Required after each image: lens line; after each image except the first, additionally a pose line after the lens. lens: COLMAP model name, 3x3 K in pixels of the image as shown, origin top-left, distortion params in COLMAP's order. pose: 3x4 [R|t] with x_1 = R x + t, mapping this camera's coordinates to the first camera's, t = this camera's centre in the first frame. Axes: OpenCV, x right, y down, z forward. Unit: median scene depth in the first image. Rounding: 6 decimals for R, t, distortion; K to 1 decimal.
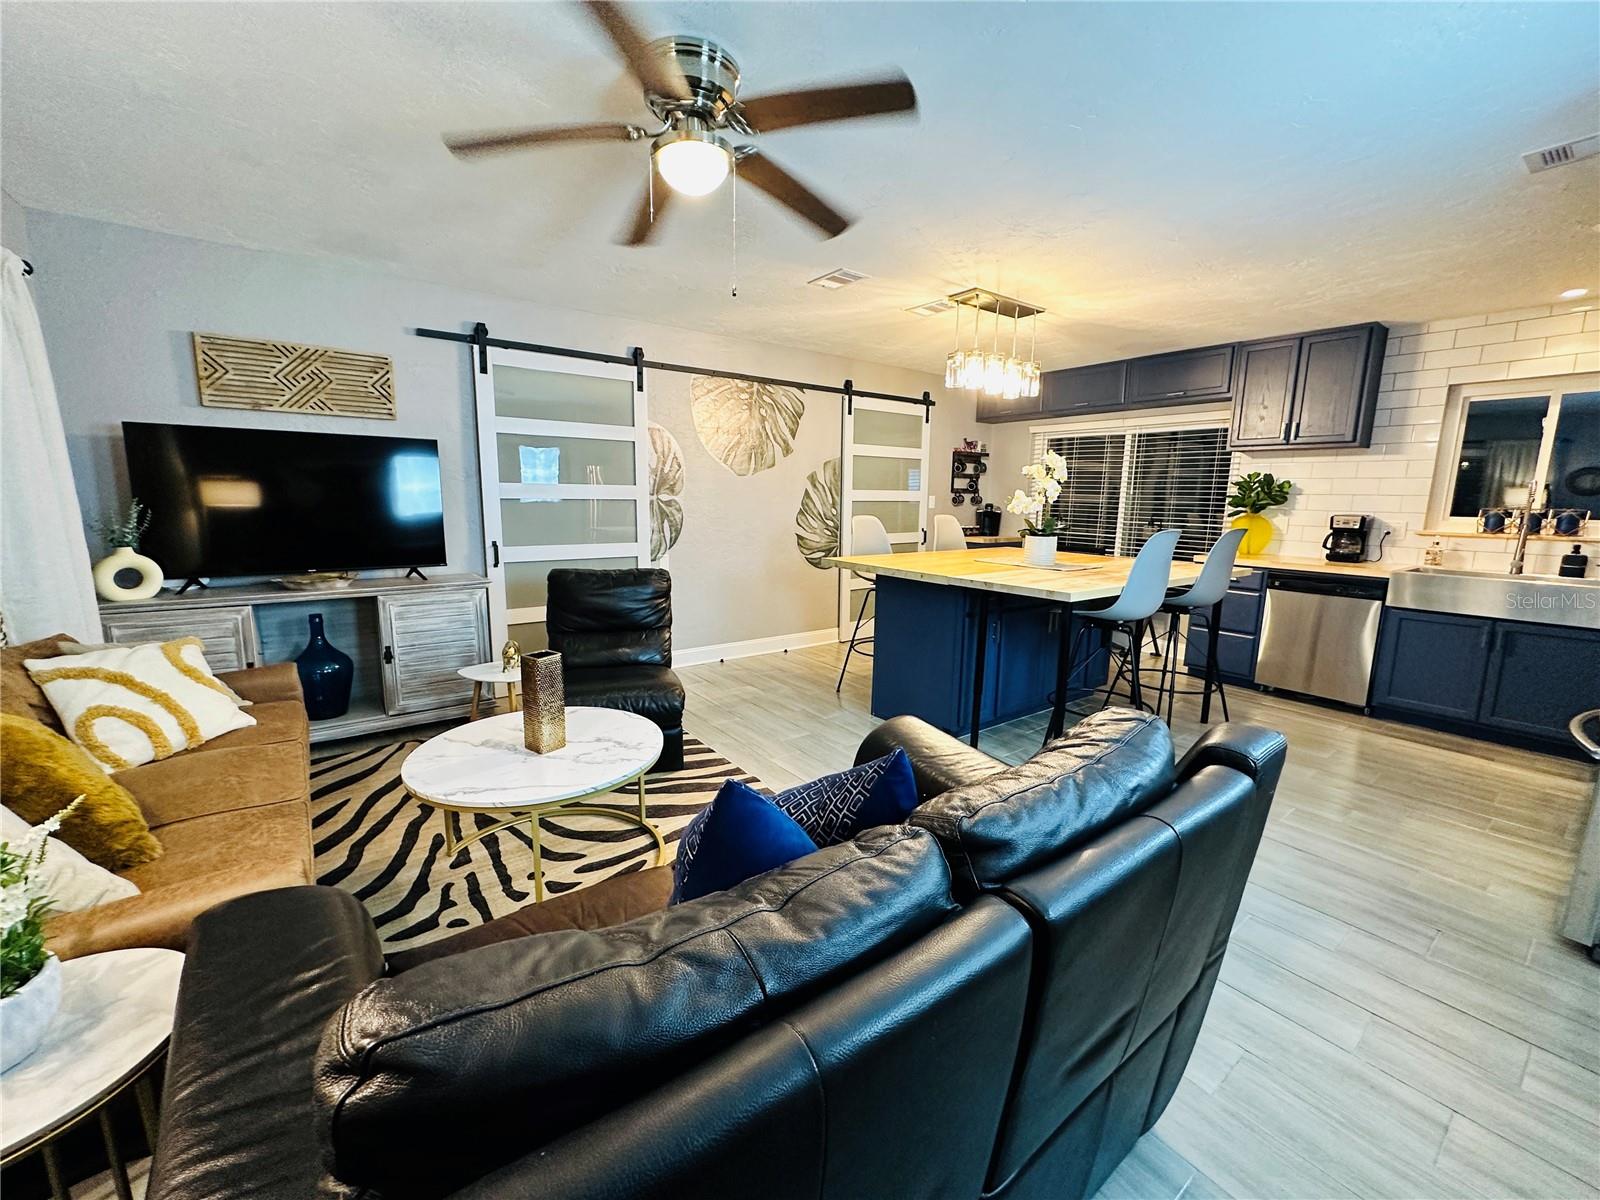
lens RADIAL K [[635.6, 0, 800.0], [0, 635.6, 600.0], [0, 0, 1]] dist [-0.001467, 0.000144]
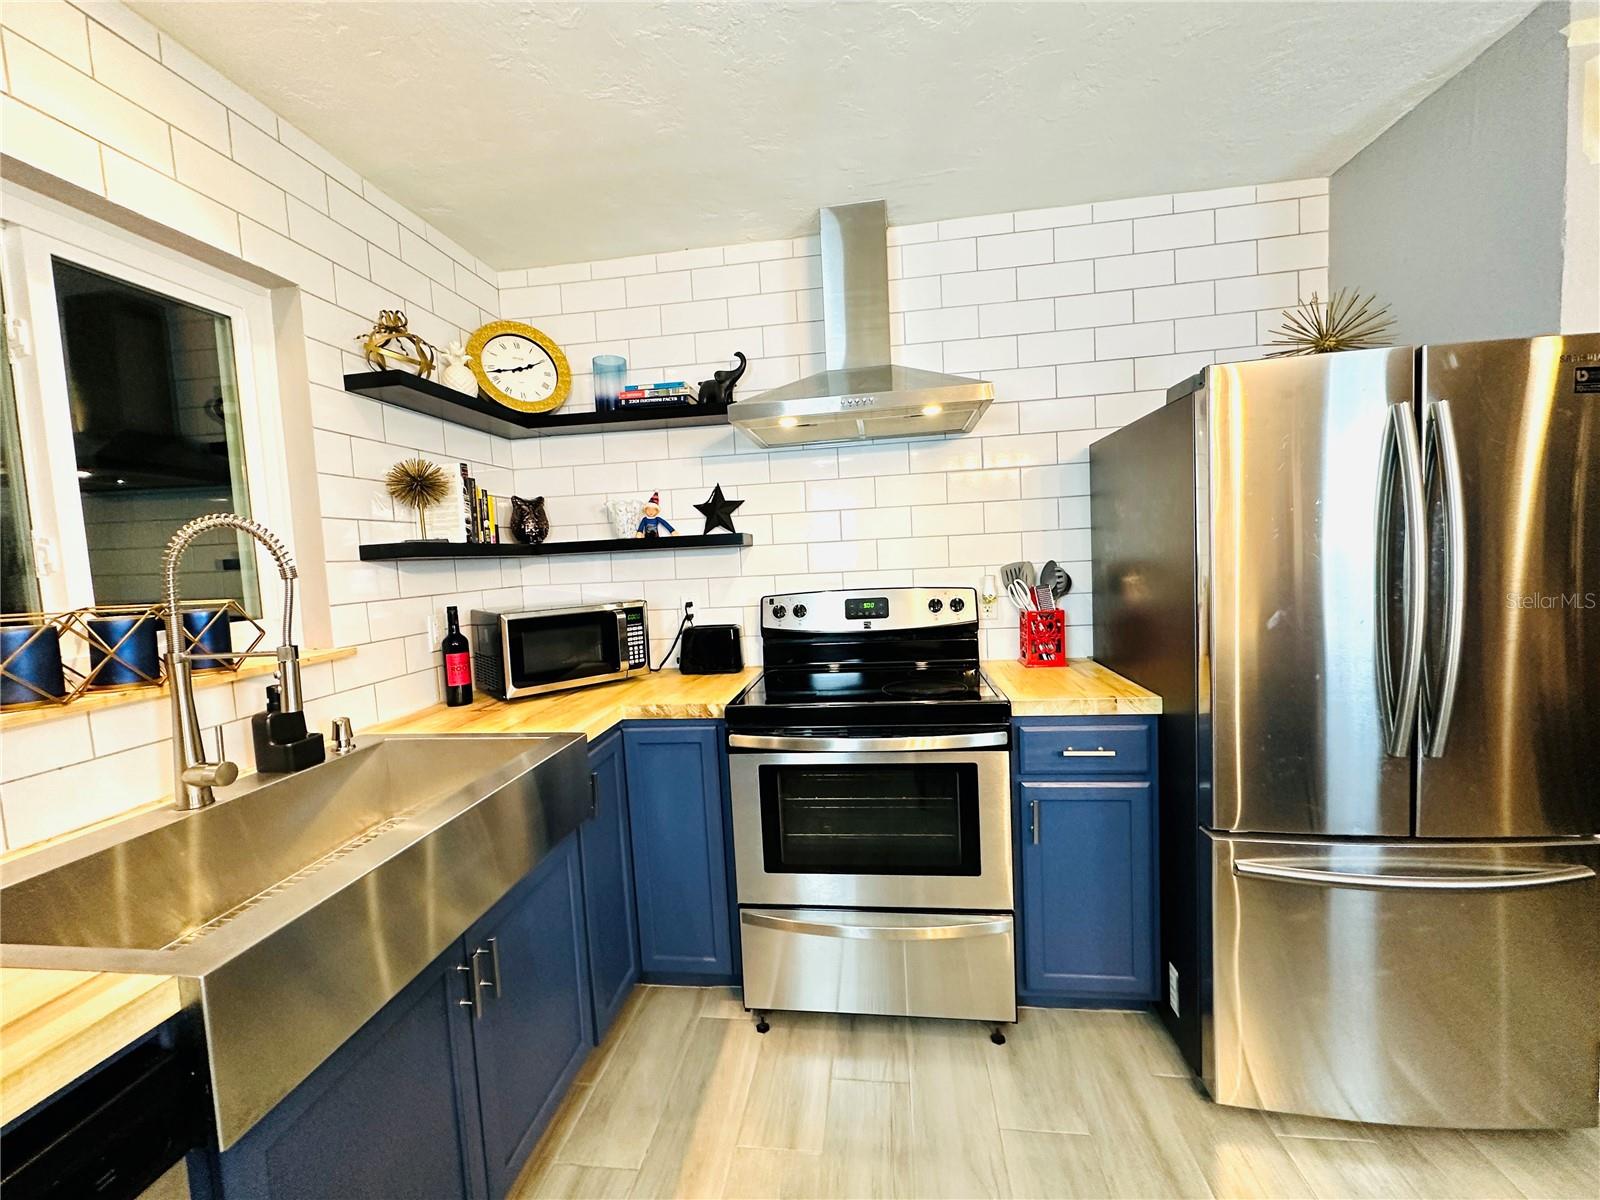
lens RADIAL K [[638.0, 0, 801.4], [0, 638.0, 595.0], [0, 0, 1]] dist [-0.001080, 0.000289]
pose [[-0.719754, -0.030314, 0.693567, 0.413025], [0.149144, 0.968967, 0.197127, -0.100523], [-0.678019, 0.245324, -0.692897, 0.612517]]
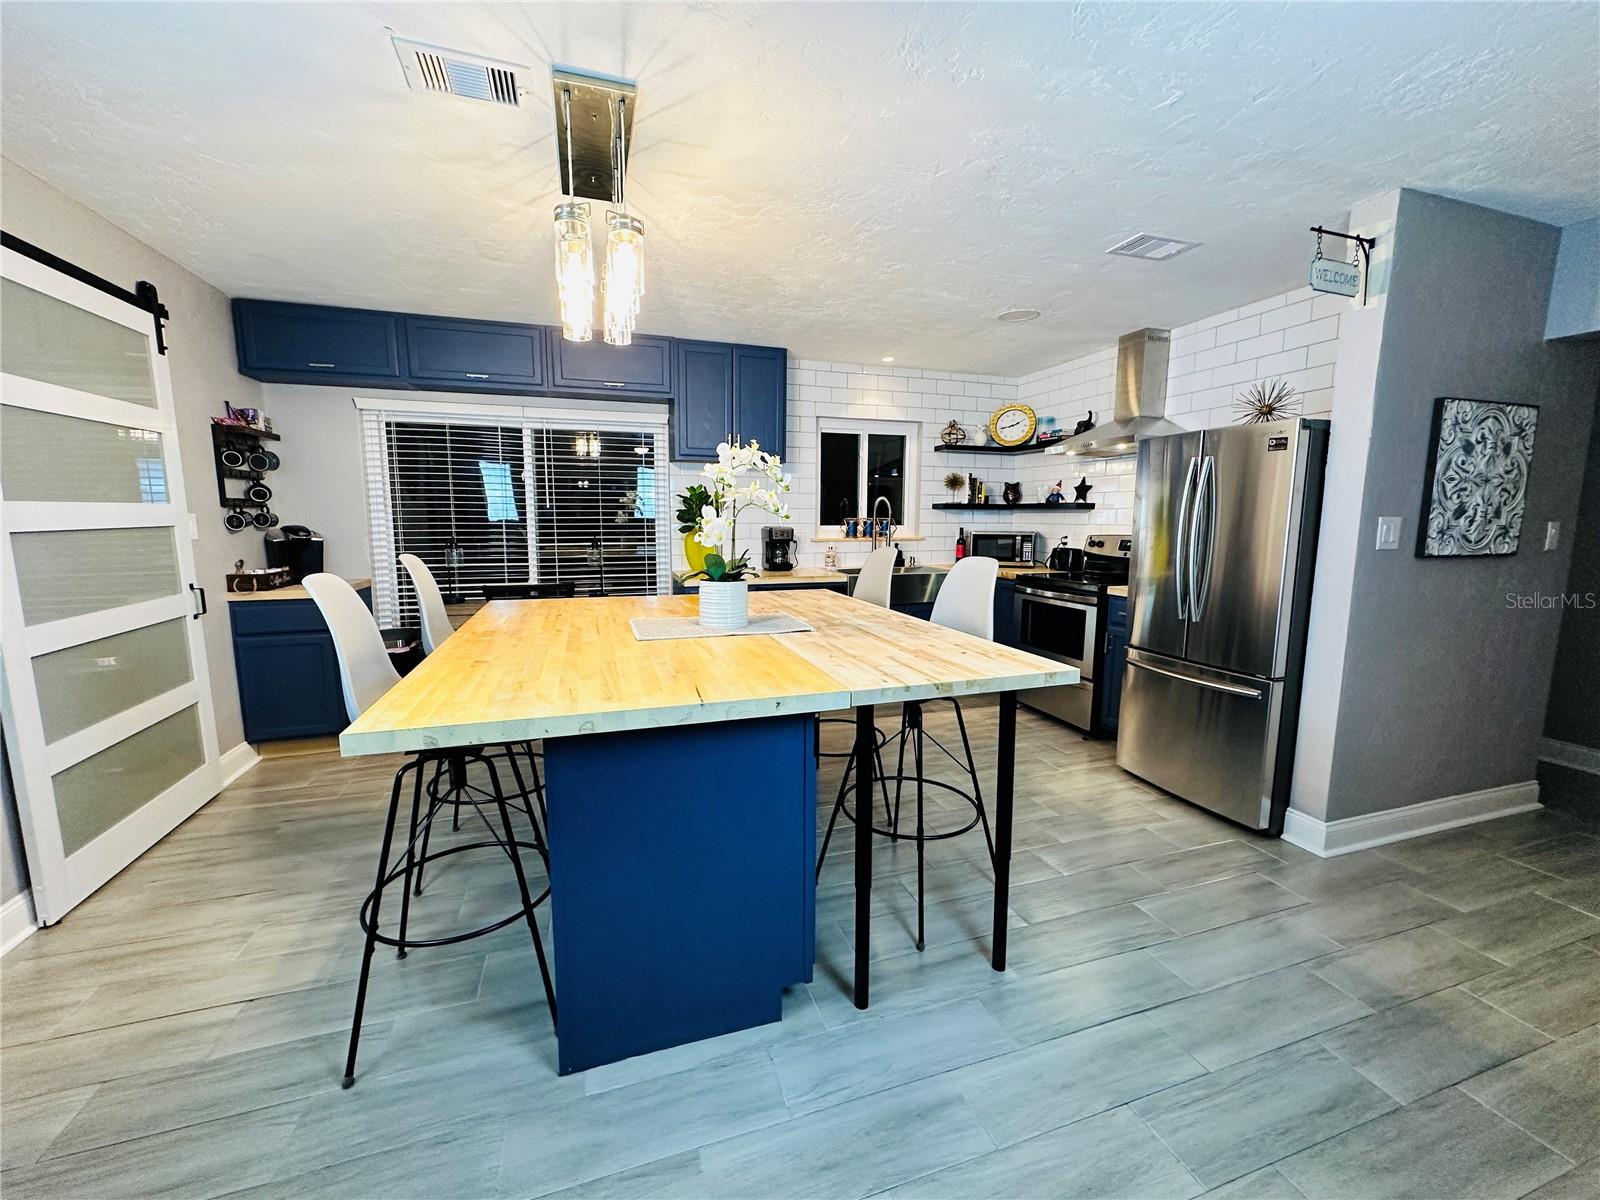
lens RADIAL K [[635.6, 0, 800.0], [0, 635.6, 600.0], [0, 0, 1]] dist [-0.001467, 0.000144]
pose [[0.312665, -0.141226, 0.939306, -0.108807], [0.156395, 0.983043, 0.095743, -0.078249], [-0.936900, 0.116967, 0.329450, 0.447282]]
